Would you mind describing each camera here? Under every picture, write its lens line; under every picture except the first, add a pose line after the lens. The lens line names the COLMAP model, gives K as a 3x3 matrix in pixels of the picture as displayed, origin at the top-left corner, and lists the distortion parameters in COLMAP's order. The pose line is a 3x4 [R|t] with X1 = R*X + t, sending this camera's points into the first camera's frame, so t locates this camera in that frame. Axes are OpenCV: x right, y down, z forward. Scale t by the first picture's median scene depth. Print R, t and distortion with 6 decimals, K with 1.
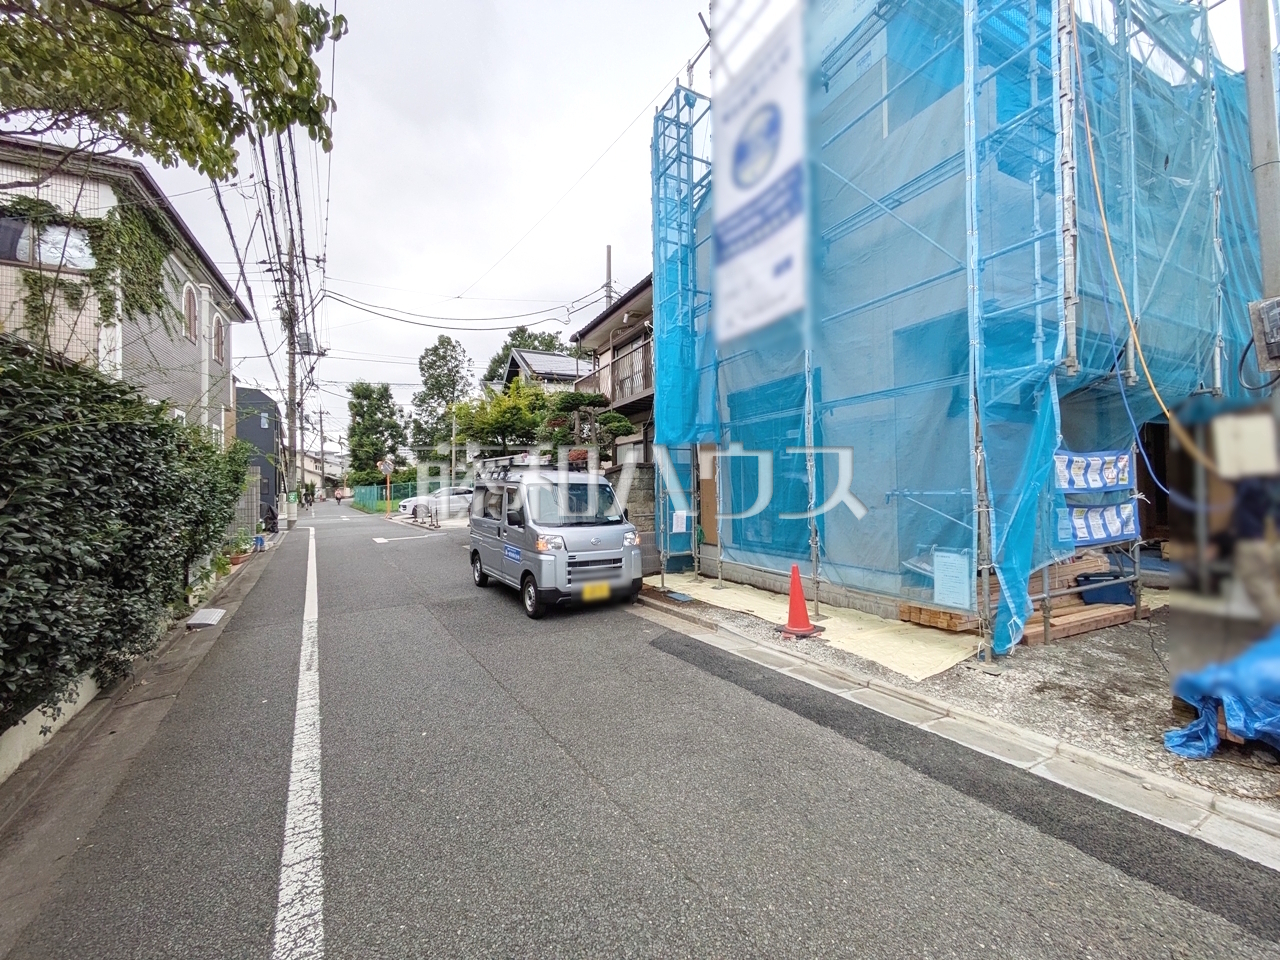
lens RADIAL K [[519.0, 0, 627.9], [0, 519.0, 484.1], [0, 0, 1]] dist [-0.002787, 0.002865]
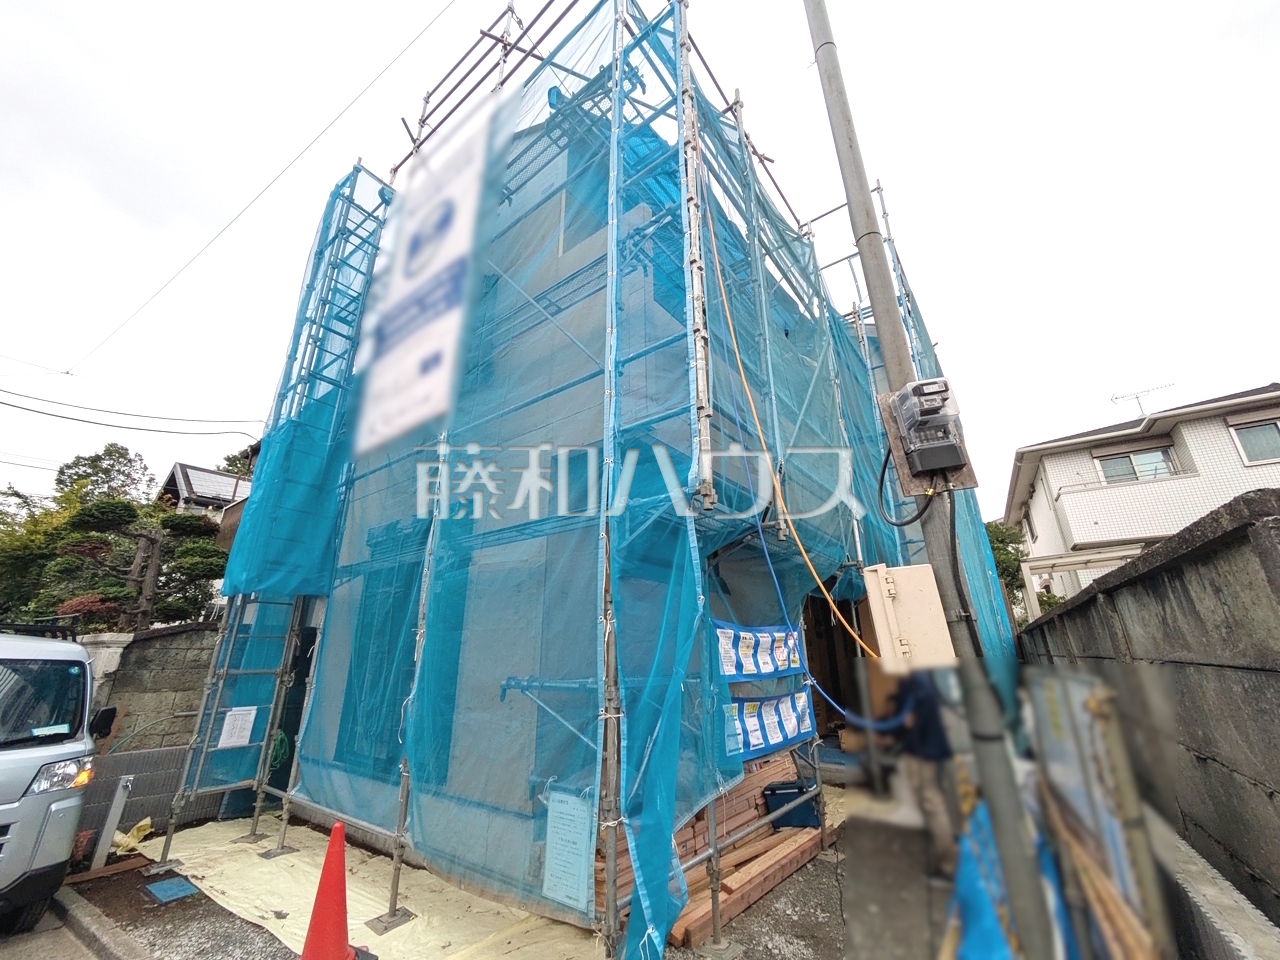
lens RADIAL K [[519.0, 0, 640.0], [0, 519.0, 475.4], [0, 0, 1]] dist [-0.002787, 0.002865]
pose [[0.899047, 0.154853, 0.409554, 0.352637], [-0.012381, 0.943989, -0.329744, -0.014699], [-0.437677, 0.291385, 0.850608, 0.317690]]
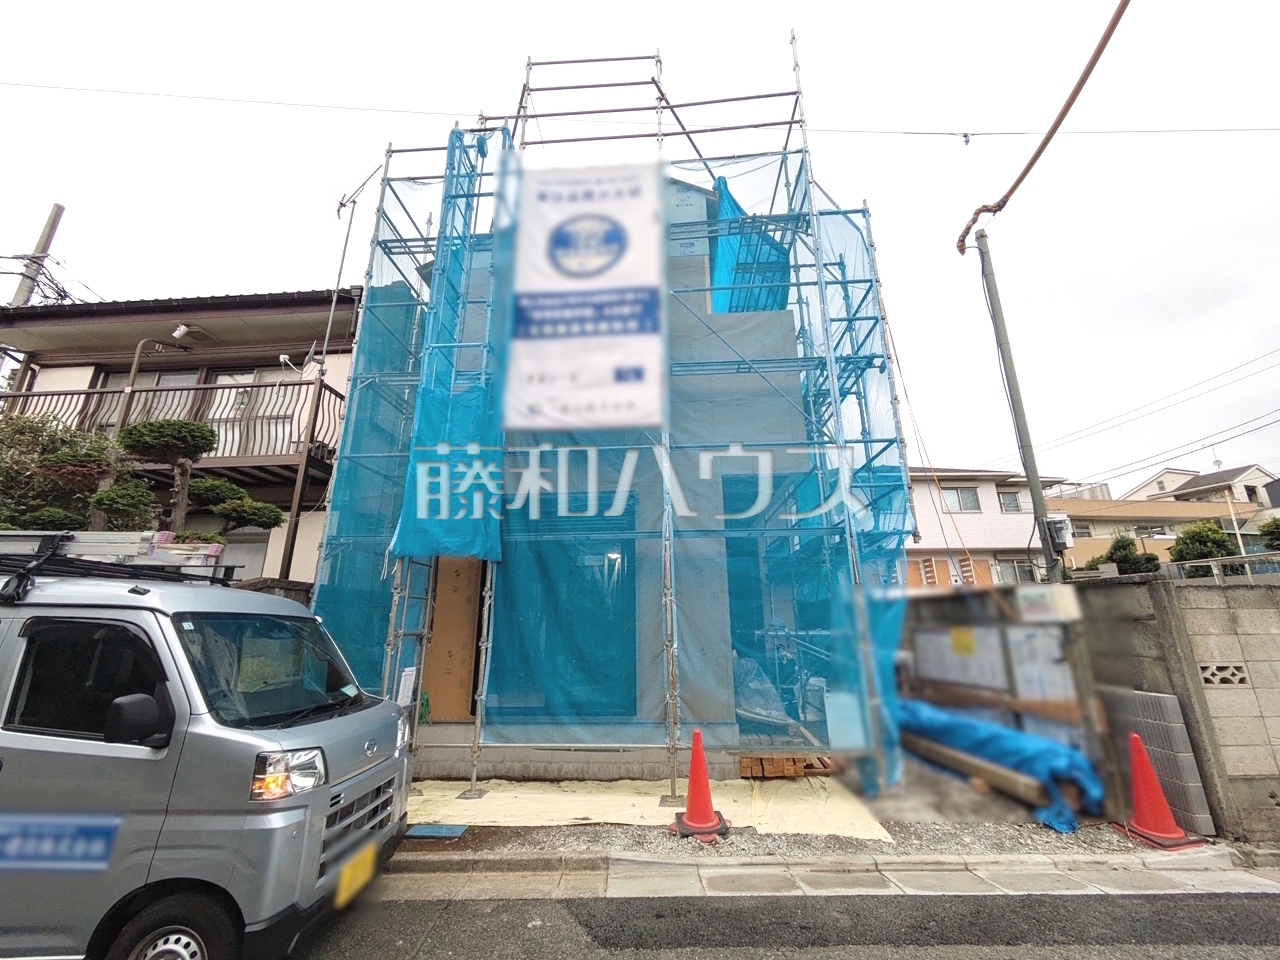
lens RADIAL K [[519.0, 0, 638.2], [0, 519.0, 481.4], [0, 0, 1]] dist [-0.002787, 0.002865]
pose [[0.496737, 0.241749, 0.833553, -0.500761], [-0.007522, 0.961586, -0.274399, 0.010949], [-0.867869, 0.130035, 0.479473, 0.710376]]
